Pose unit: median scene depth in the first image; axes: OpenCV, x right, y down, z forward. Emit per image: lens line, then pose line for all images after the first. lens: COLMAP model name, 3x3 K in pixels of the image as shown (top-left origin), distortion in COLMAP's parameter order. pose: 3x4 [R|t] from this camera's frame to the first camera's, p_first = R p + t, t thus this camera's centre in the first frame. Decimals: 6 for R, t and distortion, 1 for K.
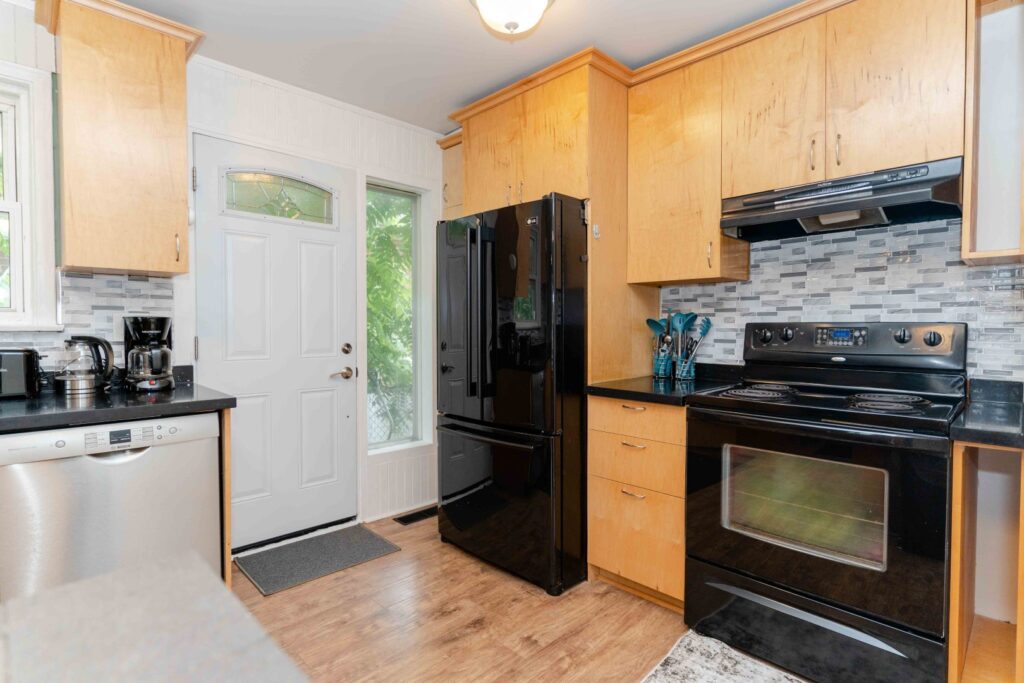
lens RADIAL K [[522.2, 0, 505.4], [0, 522.2, 336.2], [0, 0, 1]] dist [-0.001520, 0.000136]
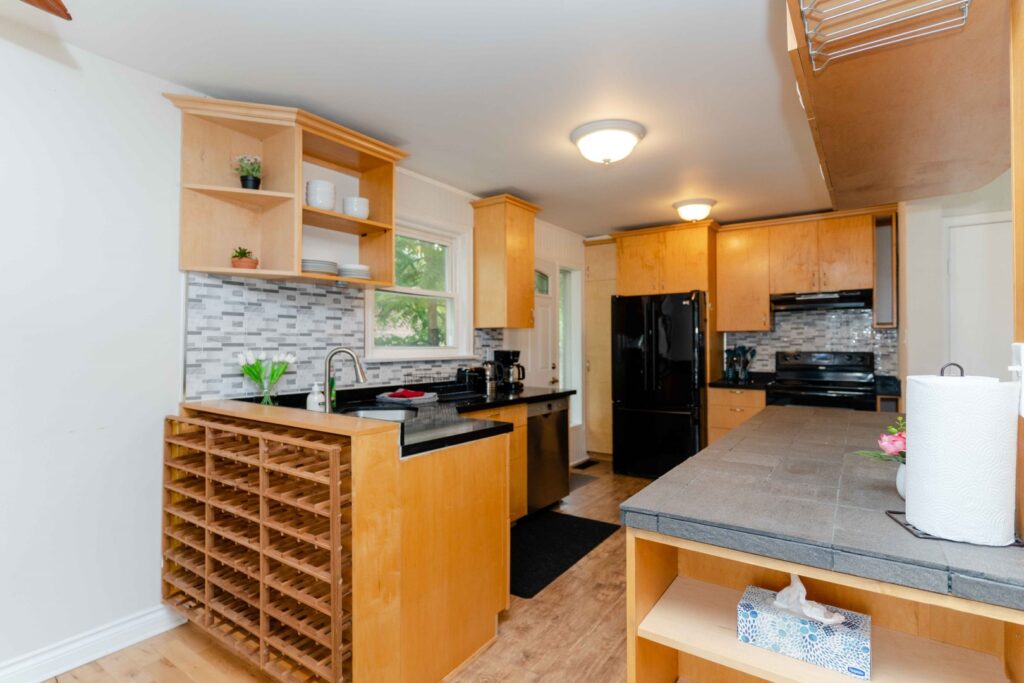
lens RADIAL K [[522.2, 0, 518.4], [0, 522.2, 339.8], [0, 0, 1]] dist [-0.001520, 0.000136]
pose [[0.979987, -0.002329, 0.199048, -0.970725], [0.007680, 0.999629, -0.026117, -0.025463], [-0.198913, 0.027123, 0.979642, -0.843554]]
